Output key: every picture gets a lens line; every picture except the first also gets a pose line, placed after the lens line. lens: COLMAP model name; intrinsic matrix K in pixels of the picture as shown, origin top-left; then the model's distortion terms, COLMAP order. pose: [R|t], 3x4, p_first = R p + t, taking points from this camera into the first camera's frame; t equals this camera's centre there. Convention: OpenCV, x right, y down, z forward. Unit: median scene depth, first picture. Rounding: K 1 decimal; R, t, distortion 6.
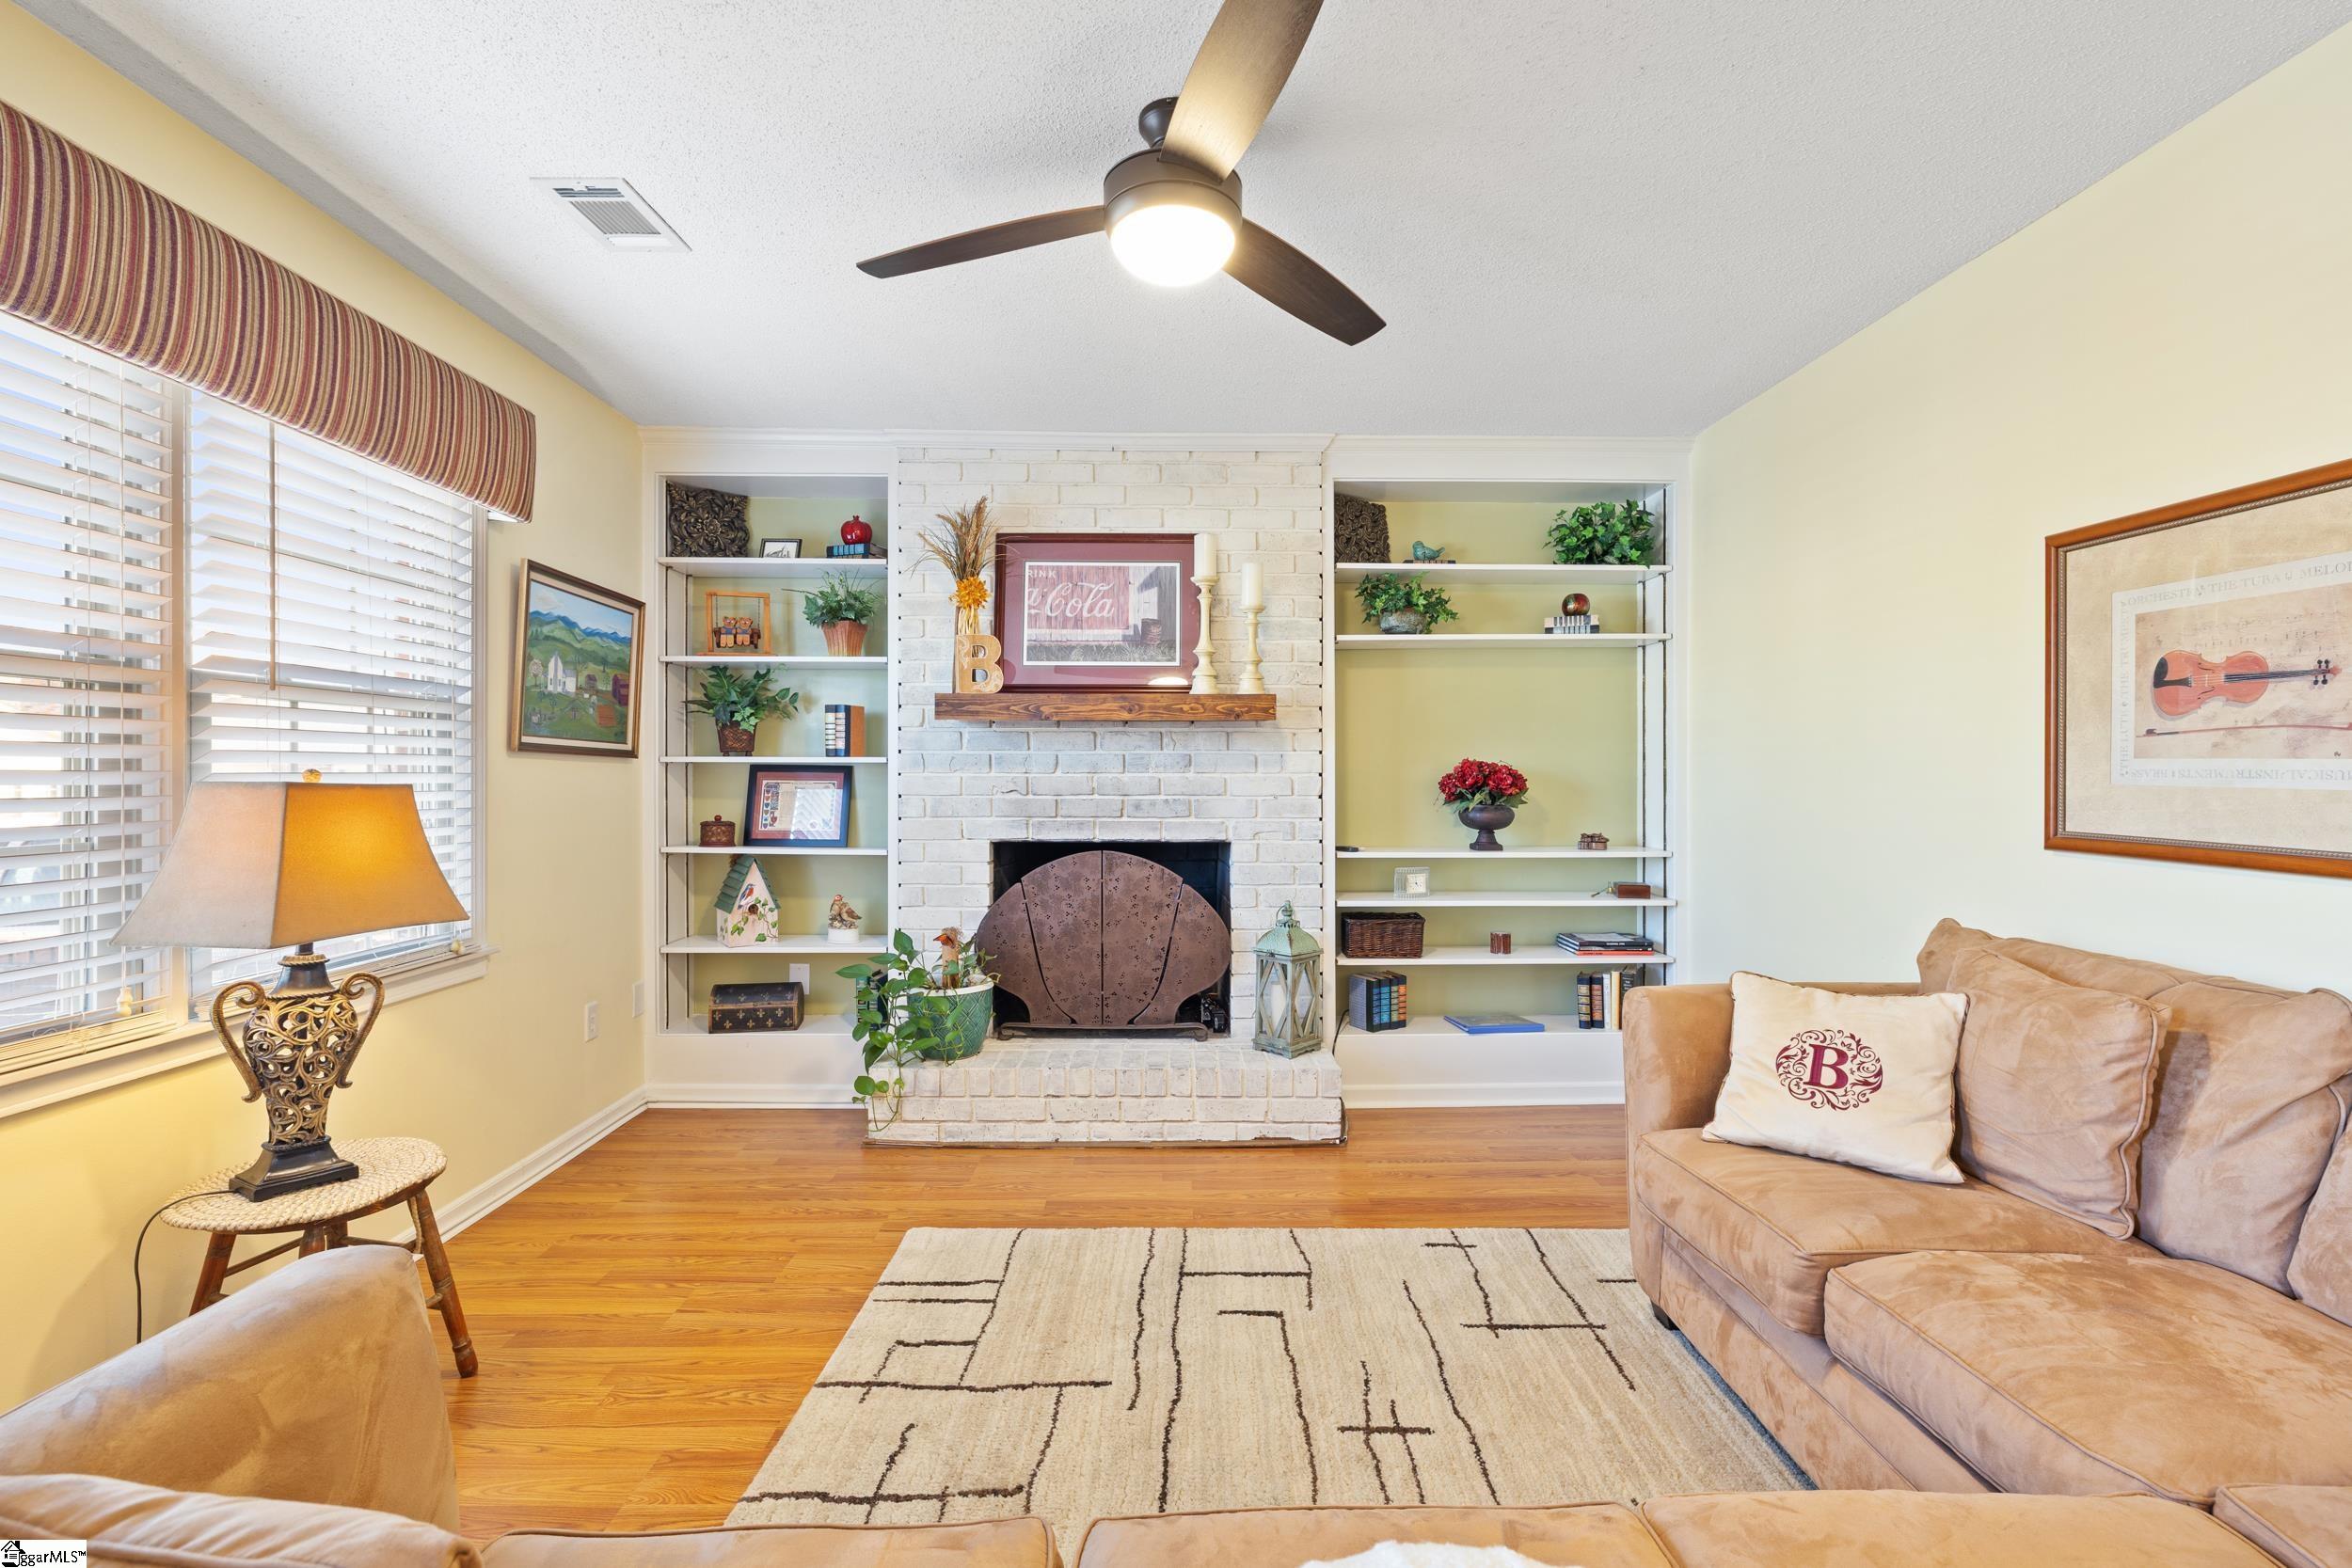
lens RADIAL K [[1043.4, 0, 1176.4], [0, 1043.4, 774.8], [0, 0, 1]] dist [-0.008959, 0.002731]
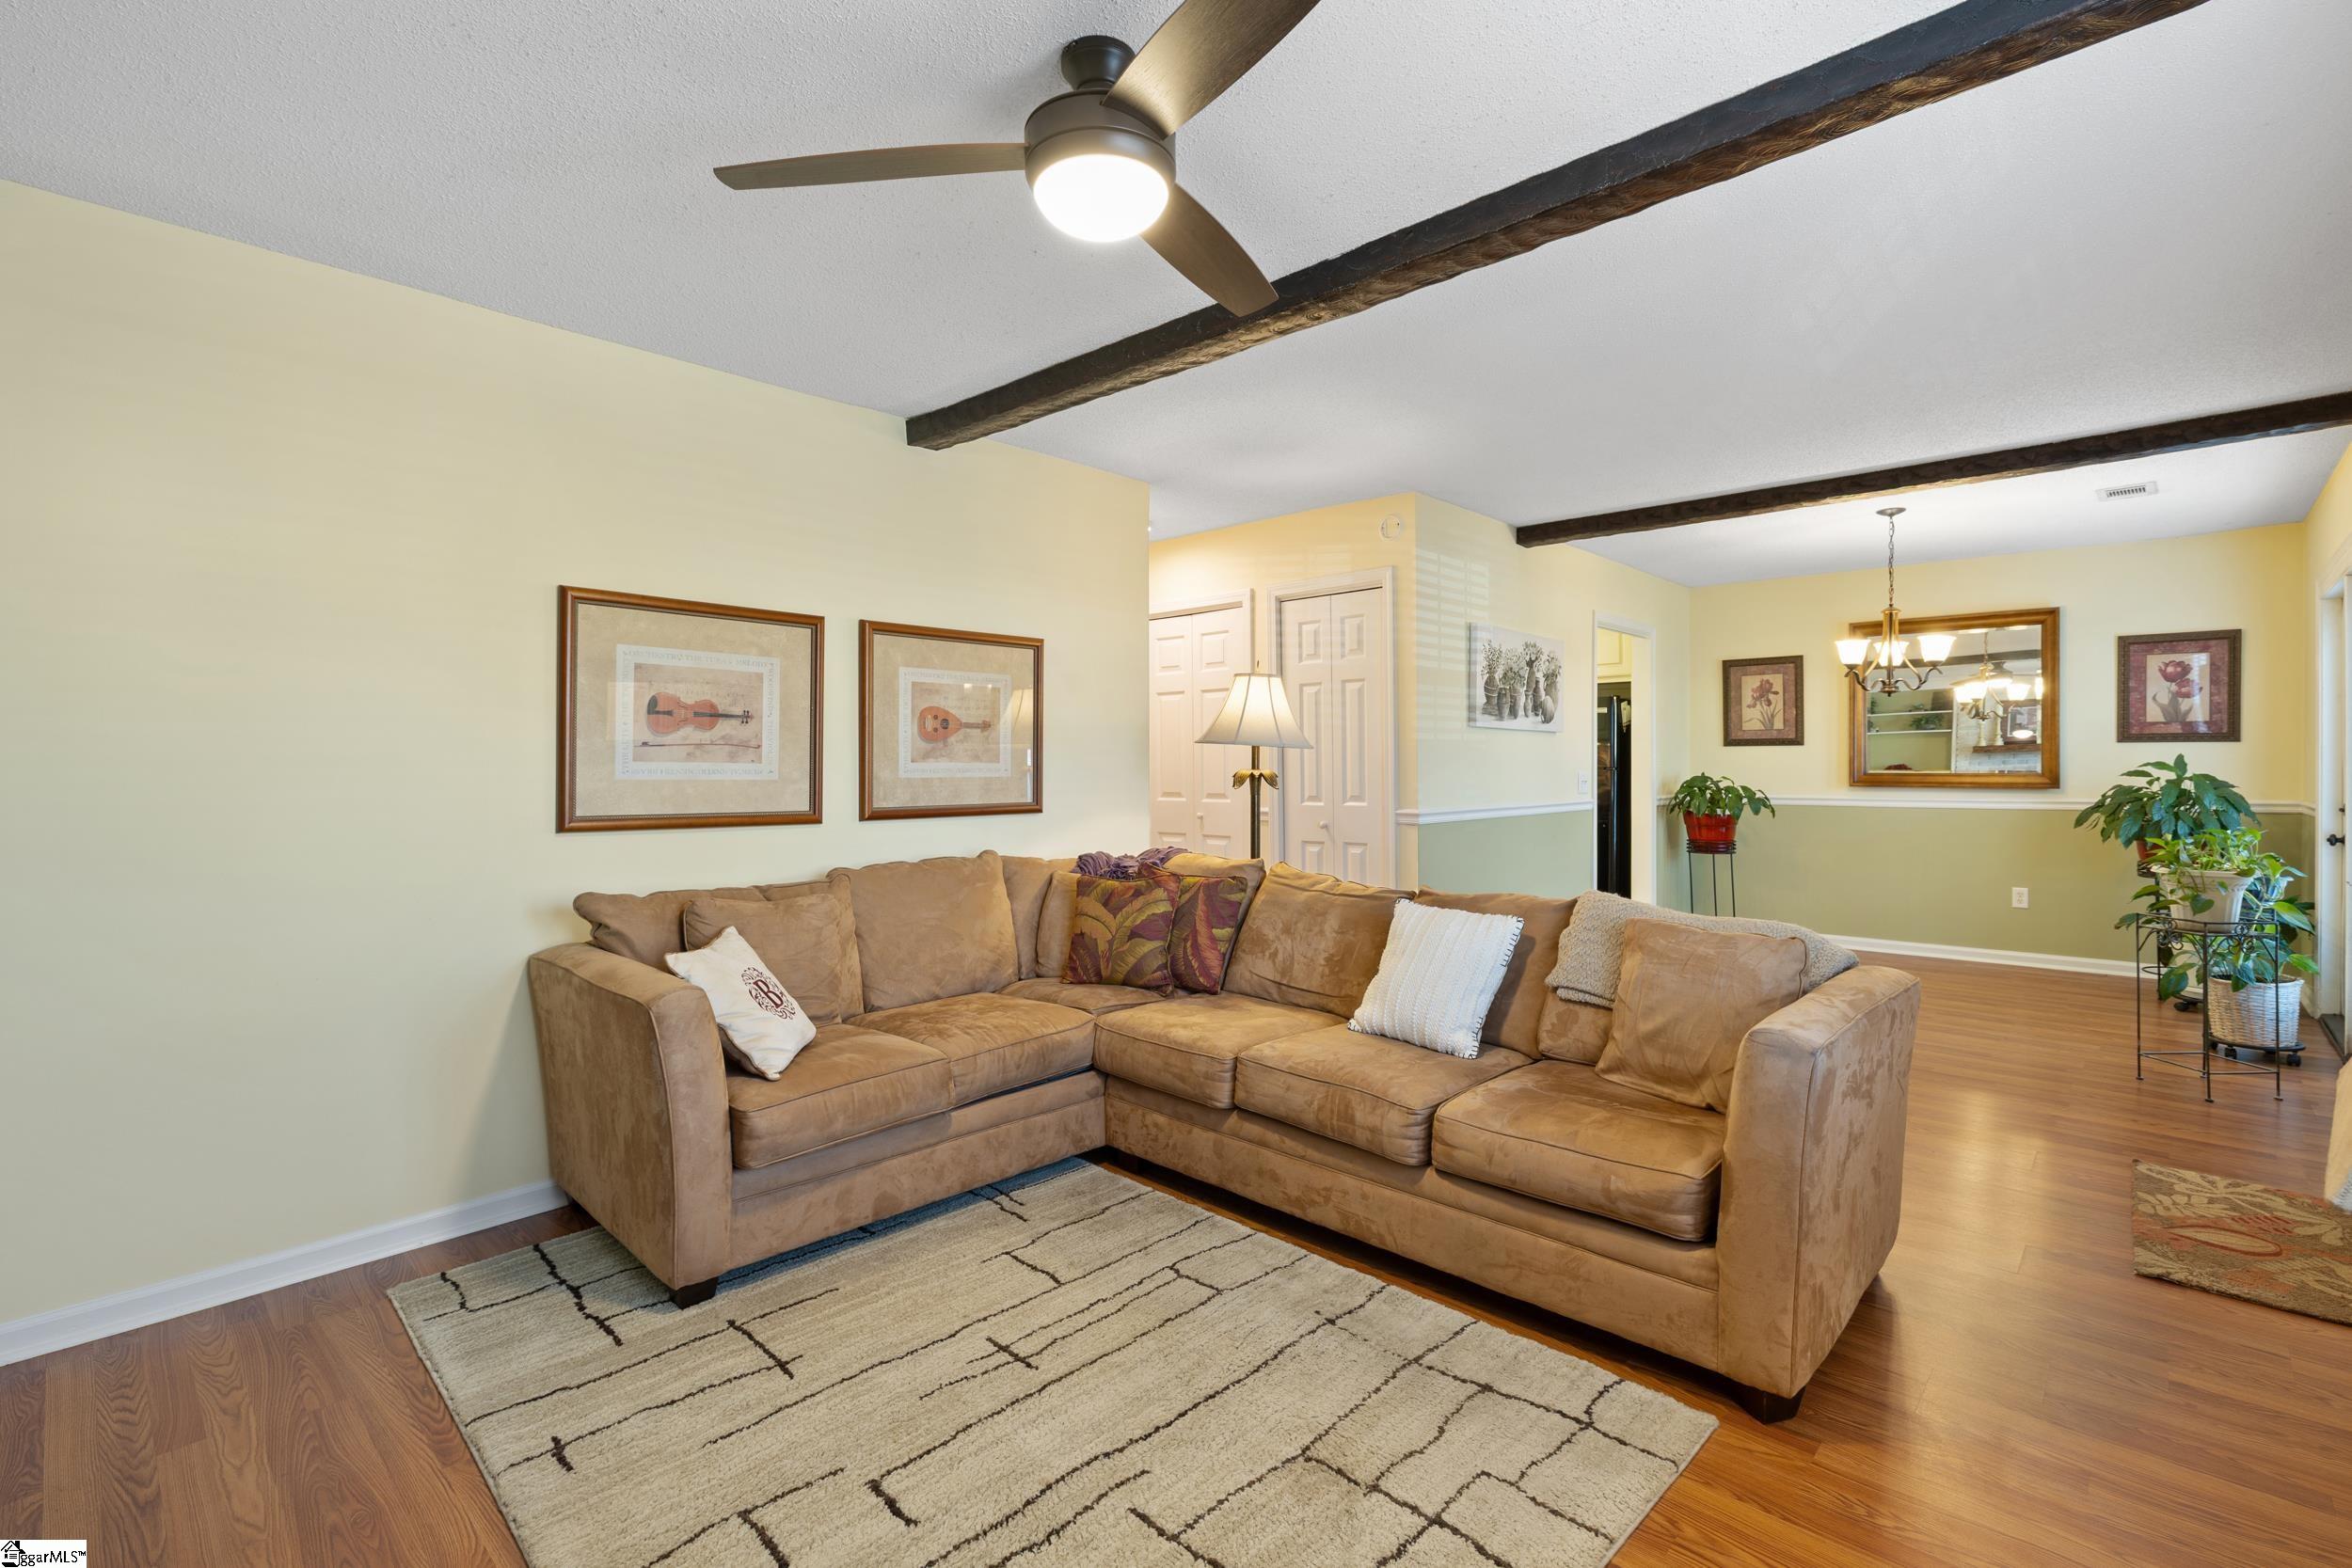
lens RADIAL K [[1043.4, 0, 1184.1], [0, 1043.4, 768.7], [0, 0, 1]] dist [-0.008959, 0.002731]
pose [[-0.722011, -0.000754, 0.691881, -0.398729], [0.003327, 0.999984, 0.004561, -0.005868], [-0.691873, 0.005595, -0.721997, 0.935134]]
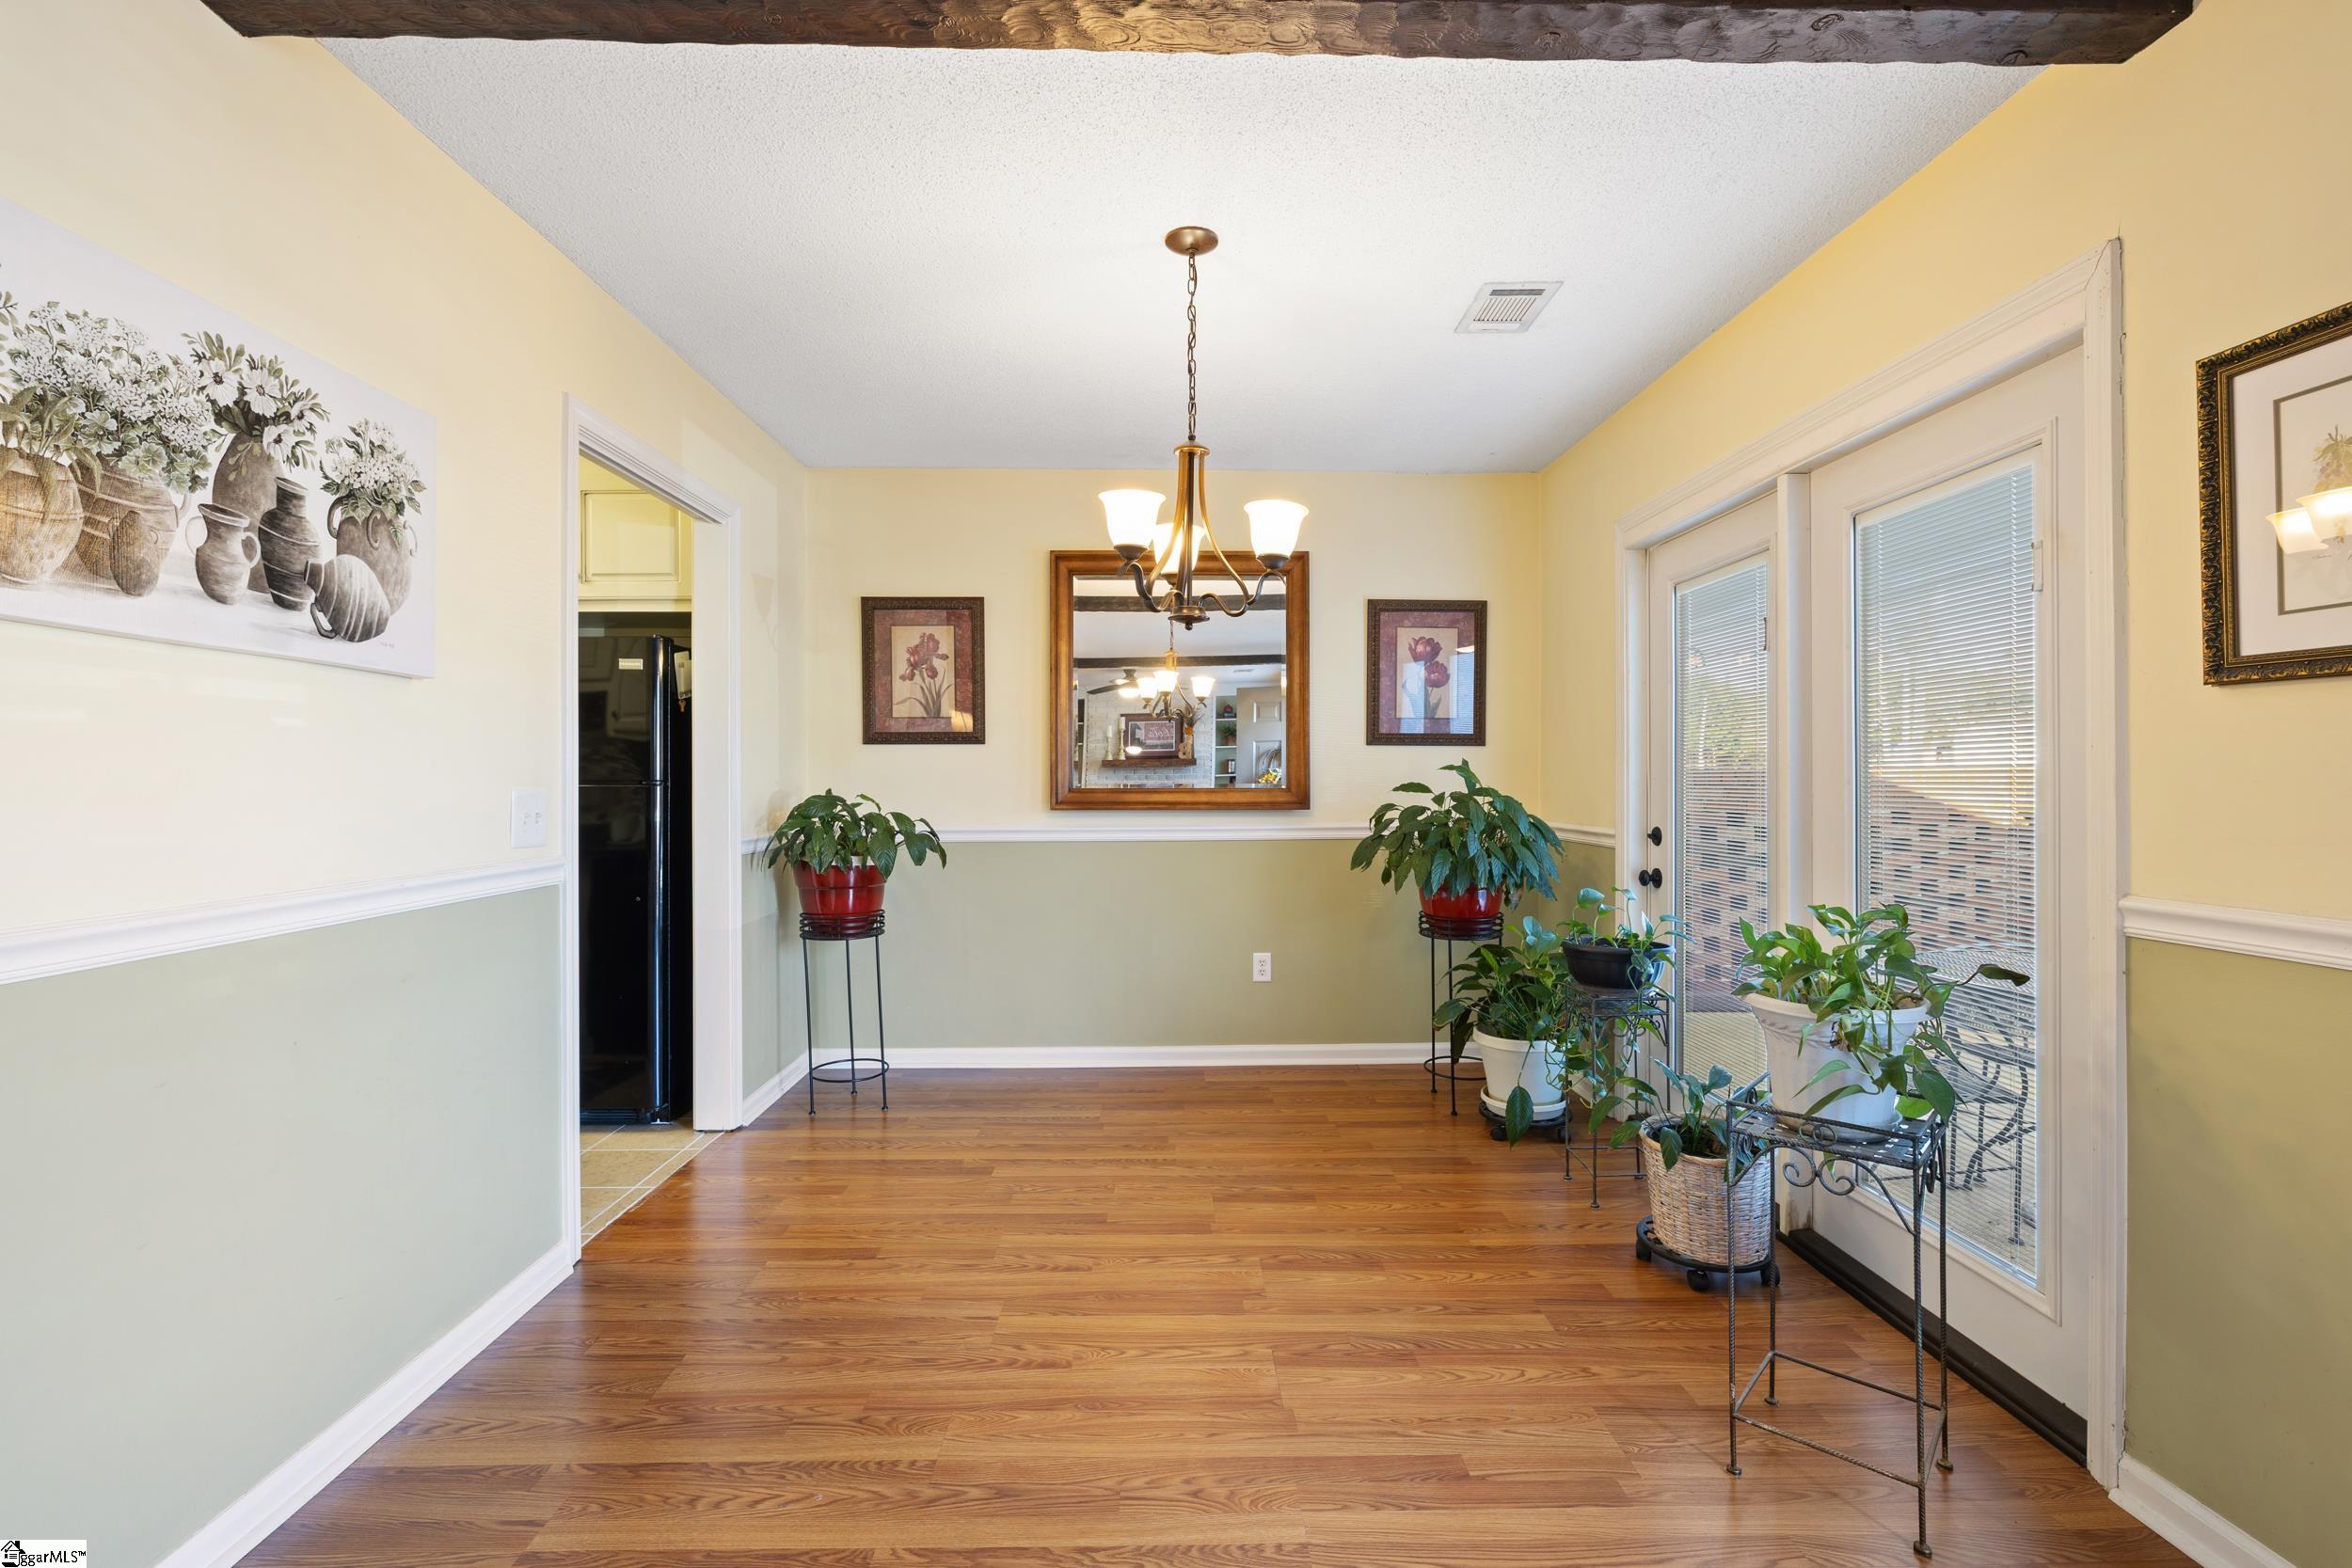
lens RADIAL K [[1043.4, 0, 1189.9], [0, 1043.4, 777.6], [0, 0, 1]] dist [-0.008959, 0.002731]
pose [[-0.999833, 0.002298, -0.018137, -0.325207], [0.002290, 0.999997, 0.000463, -0.004056], [0.018138, 0.000421, -0.999835, 0.685686]]
